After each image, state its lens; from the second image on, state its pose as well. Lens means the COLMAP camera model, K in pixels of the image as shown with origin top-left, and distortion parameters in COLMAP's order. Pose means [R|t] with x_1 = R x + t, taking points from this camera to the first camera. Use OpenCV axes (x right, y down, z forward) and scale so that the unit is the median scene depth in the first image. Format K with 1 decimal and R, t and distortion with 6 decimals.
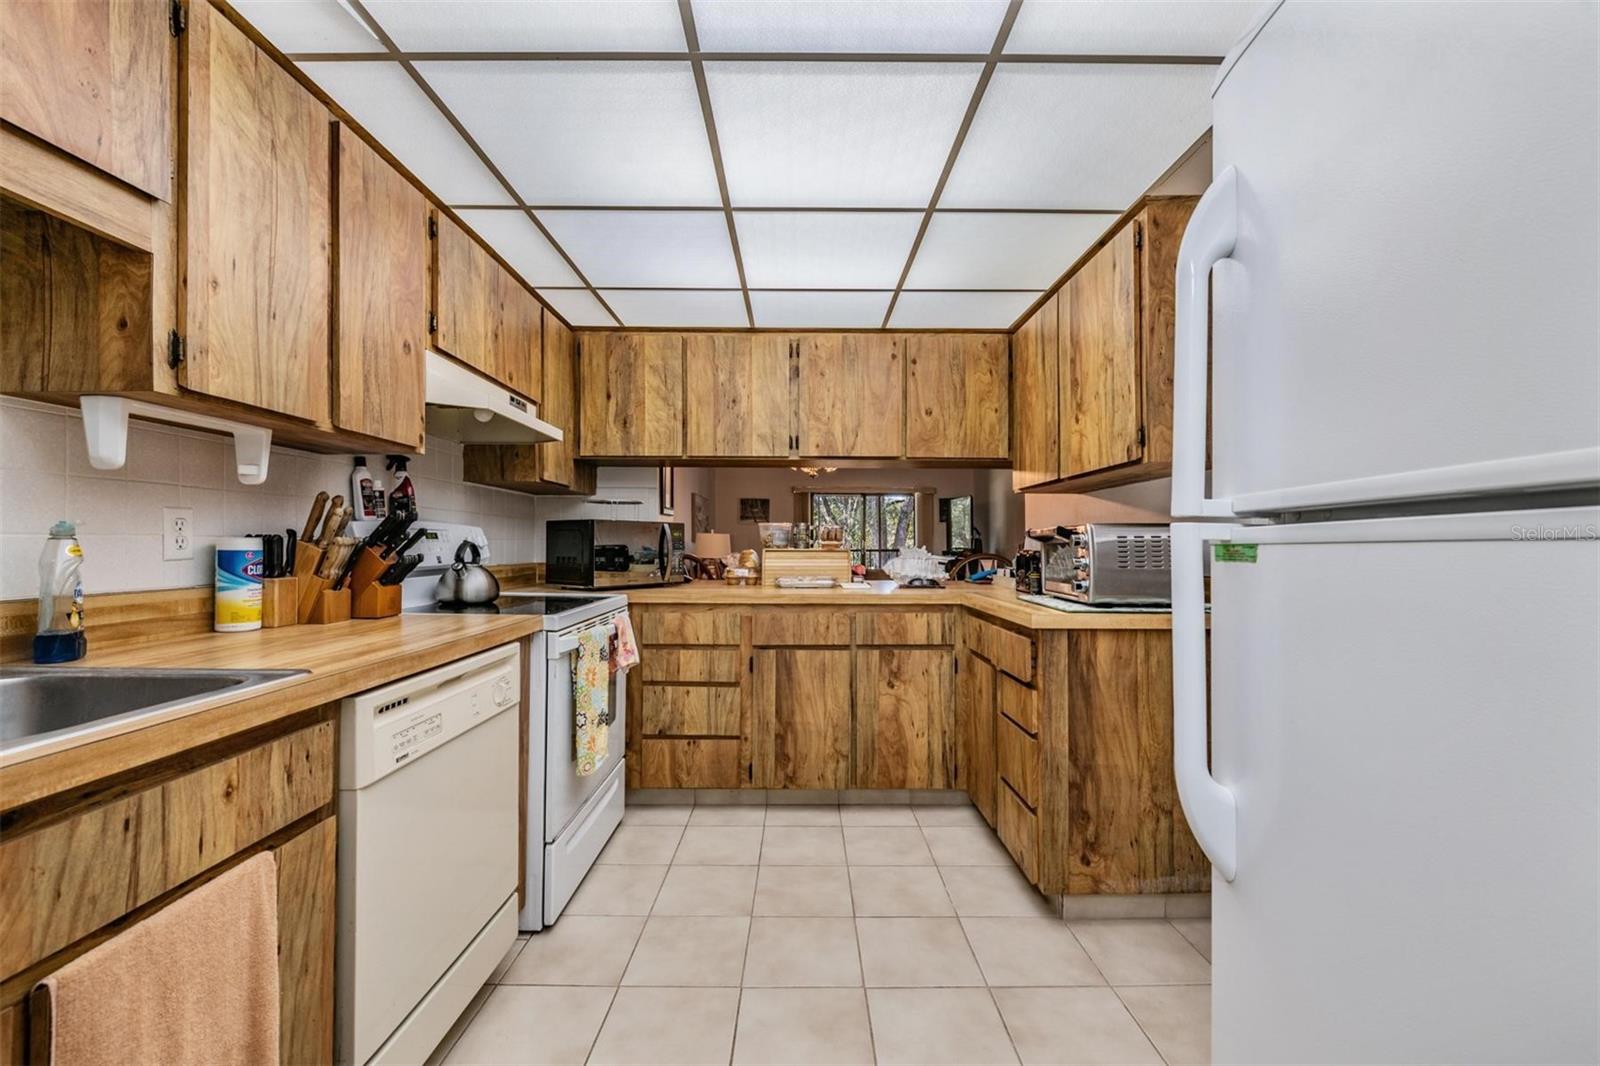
lens RADIAL K [[643.3, 0, 794.7], [0, 643.3, 538.2], [0, 0, 1]] dist [-0.001990, -0.005121]
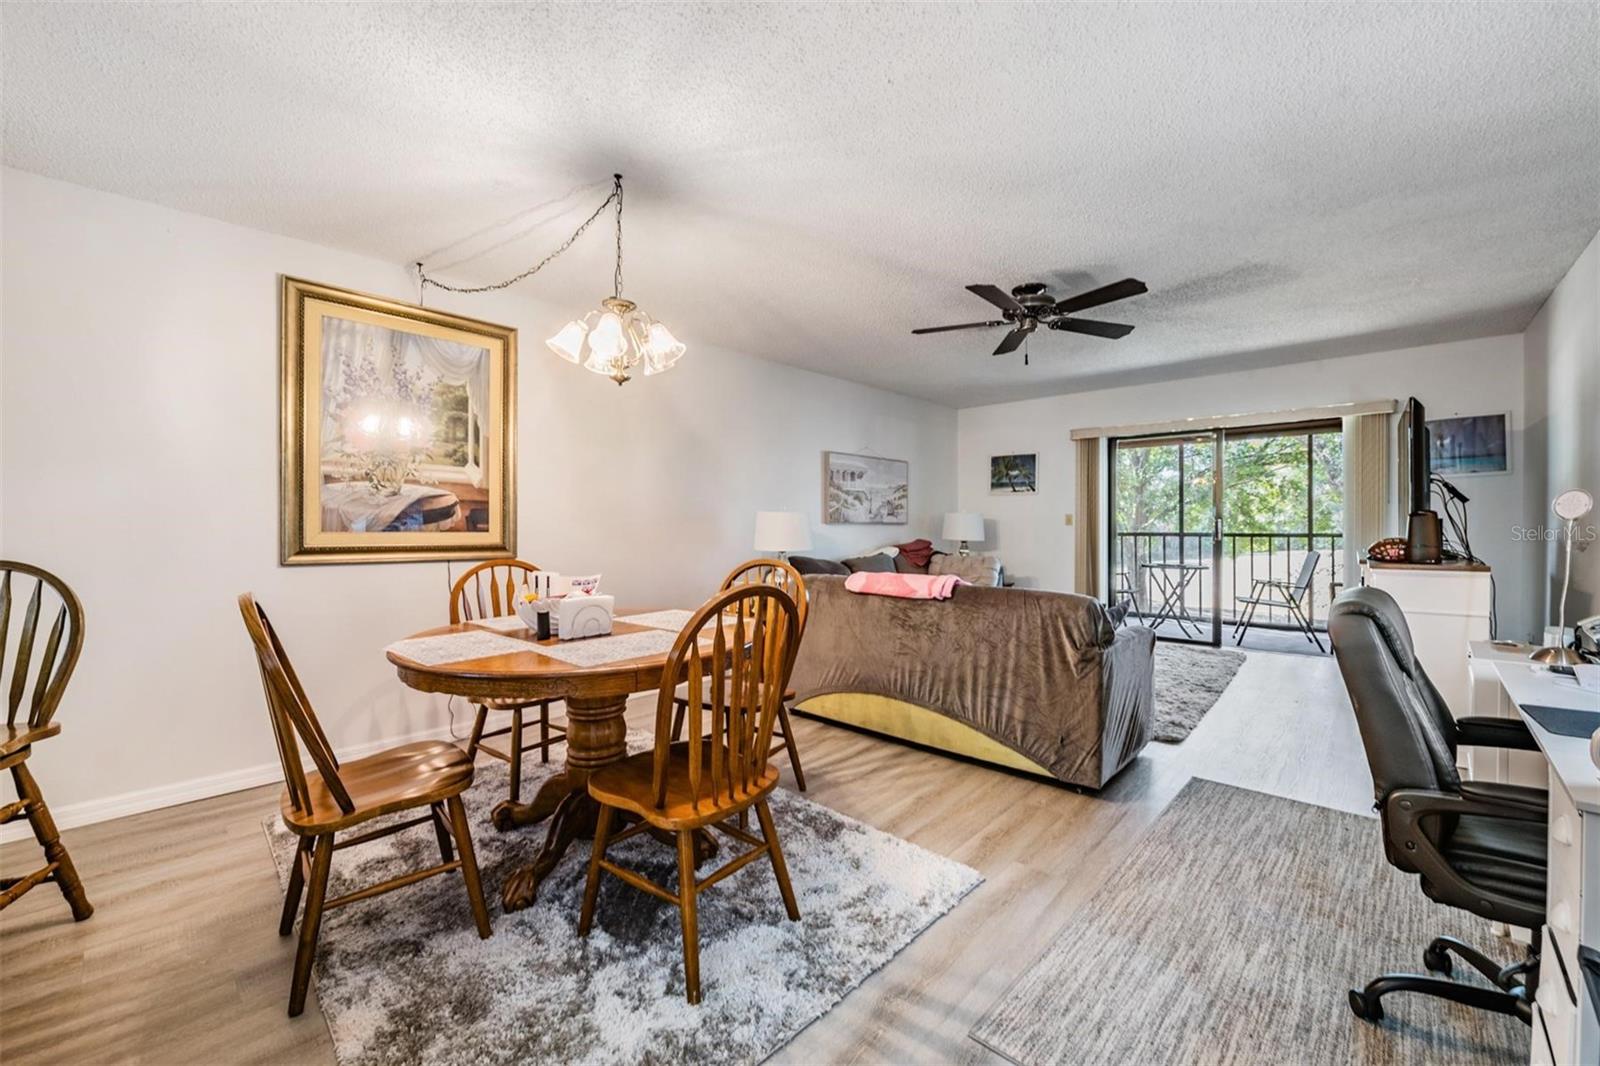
lens RADIAL K [[638.7, 0, 795.0], [0, 638.7, 530.6], [0, 0, 1]] dist [-0.004652, -0.004111]
pose [[0.736817, 0.003312, -0.676084, 0.810847], [0.011886, 0.999770, 0.017852, -0.000186], [0.675987, -0.021190, 0.736608, 1.495123]]
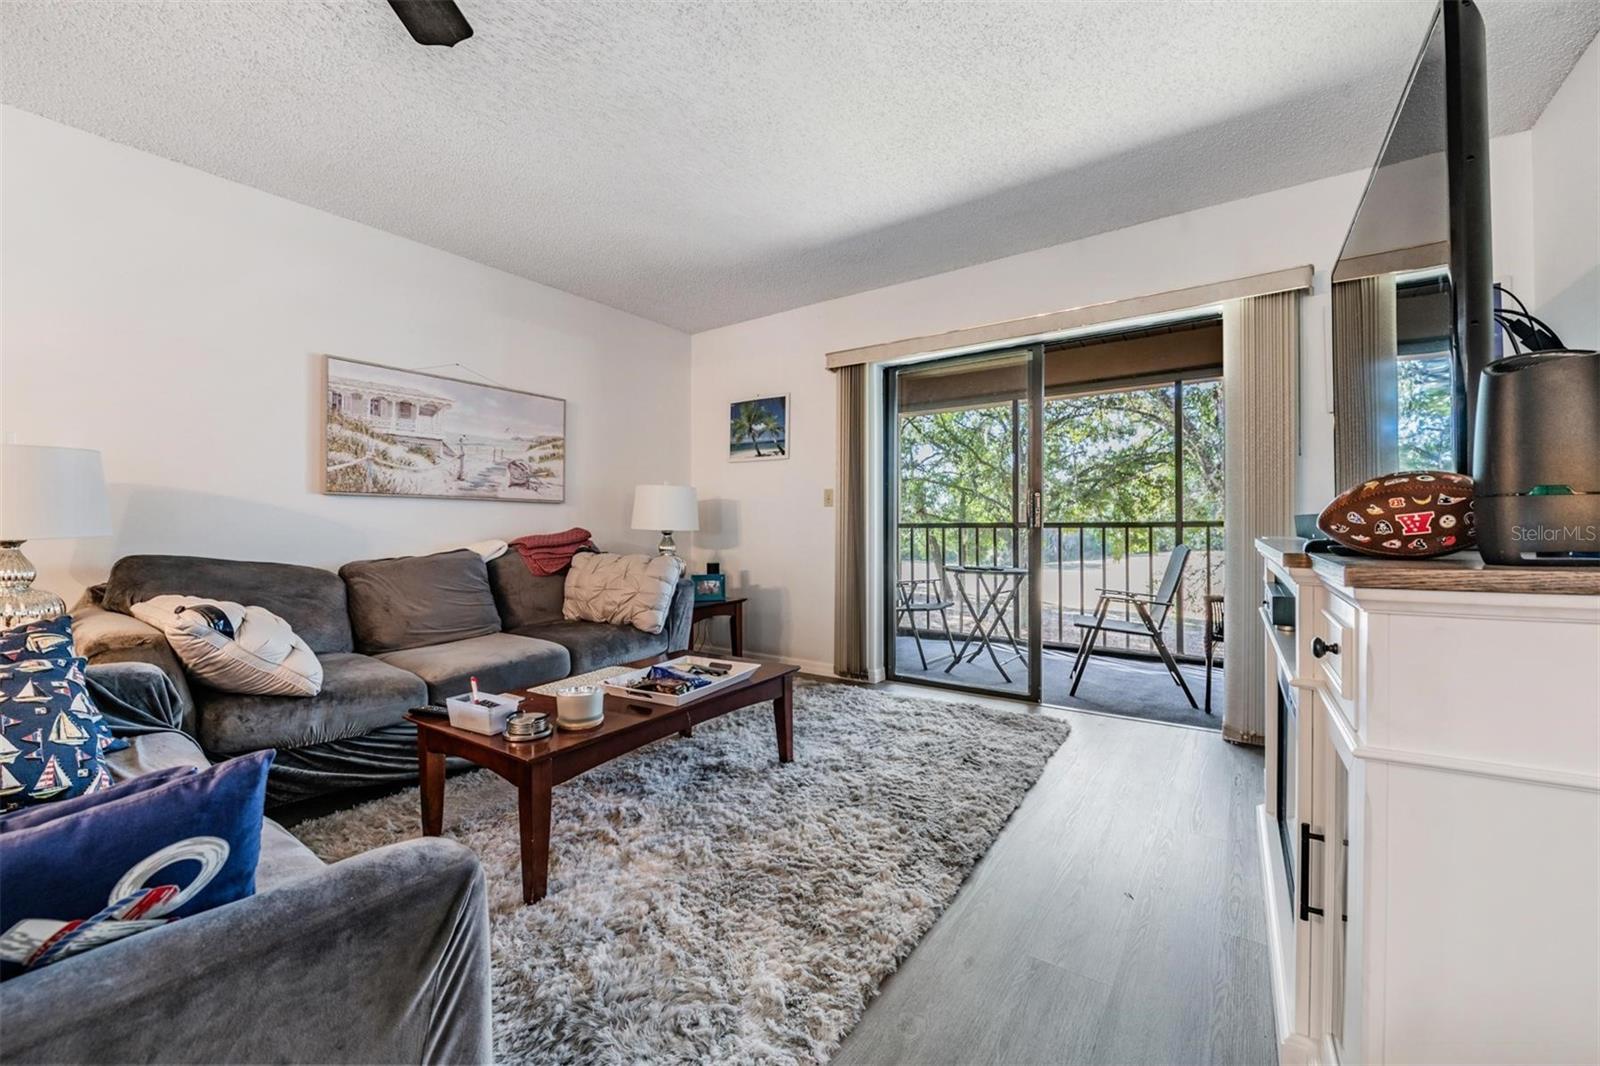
lens RADIAL K [[634.5, 0, 799.7], [0, 634.5, 526.0], [0, 0, 1]] dist [-0.003592, -0.010127]
pose [[0.817983, -0.003890, -0.575229, 0.764274], [0.009739, 0.999927, 0.007086, 0.068653], [0.575160, -0.011398, 0.817962, 2.648379]]
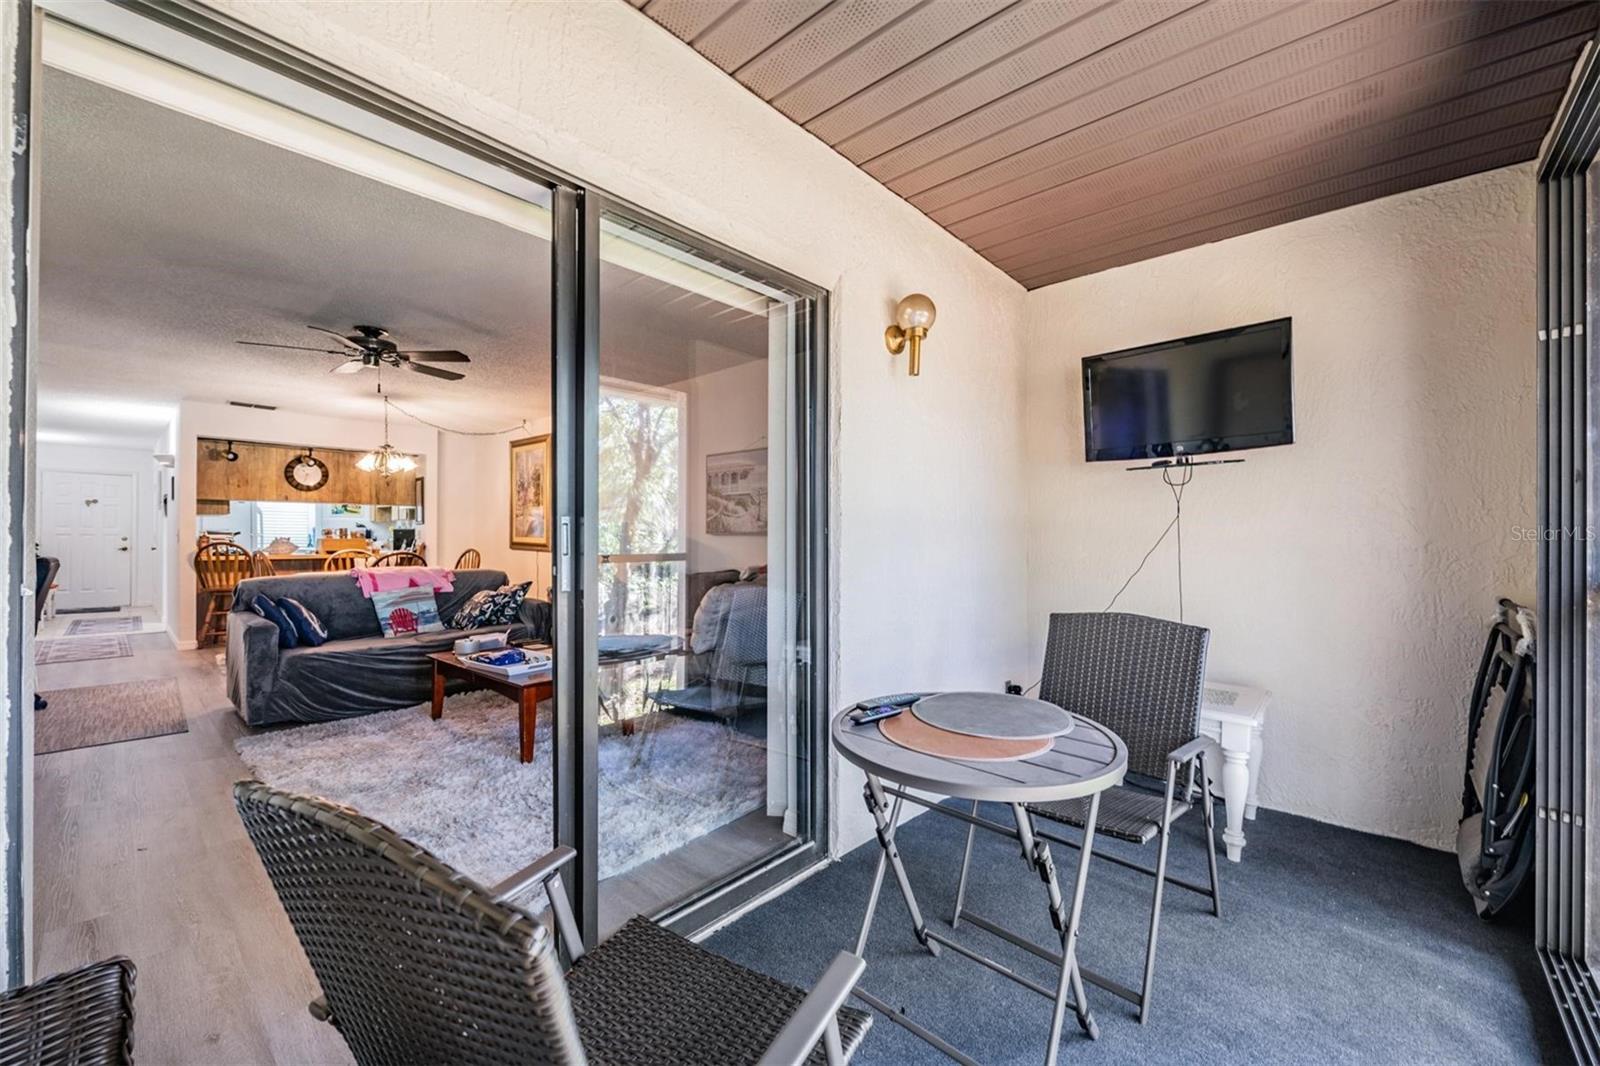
lens RADIAL K [[626.1, 0, 800.9], [0, 626.1, 539.4], [0, 0, 1]] dist [-0.000344, -0.006201]
pose [[-0.670681, -0.003037, -0.741740, 0.694126], [0.002748, 0.999975, -0.006579, 0.043859], [0.741741, -0.006451, -0.670655, 4.472931]]
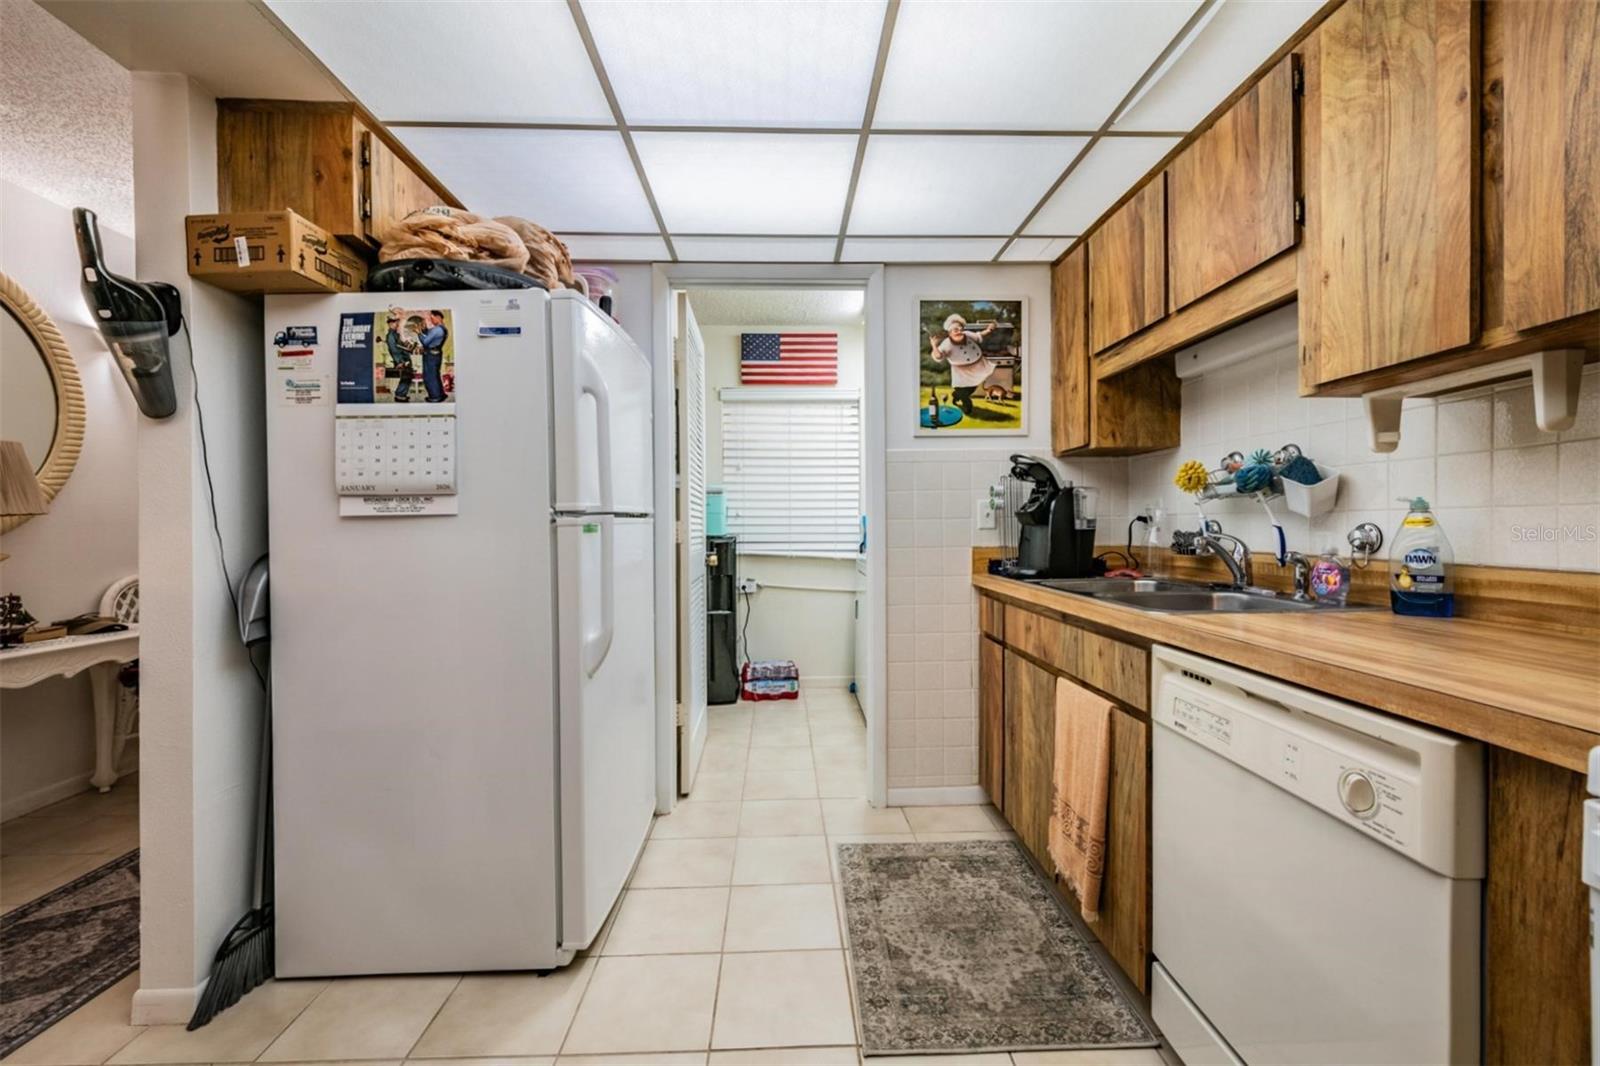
lens RADIAL K [[662.3, 0, 834.4], [0, 662.3, 533.2], [0, 0, 1]] dist [0.018259, -0.004608]
pose [[-0.996841, 0.011804, -0.078546, 0.011217], [0.011553, 0.999927, 0.003642, 0.009624], [0.078583, 0.002723, -0.996904, 0.908938]]
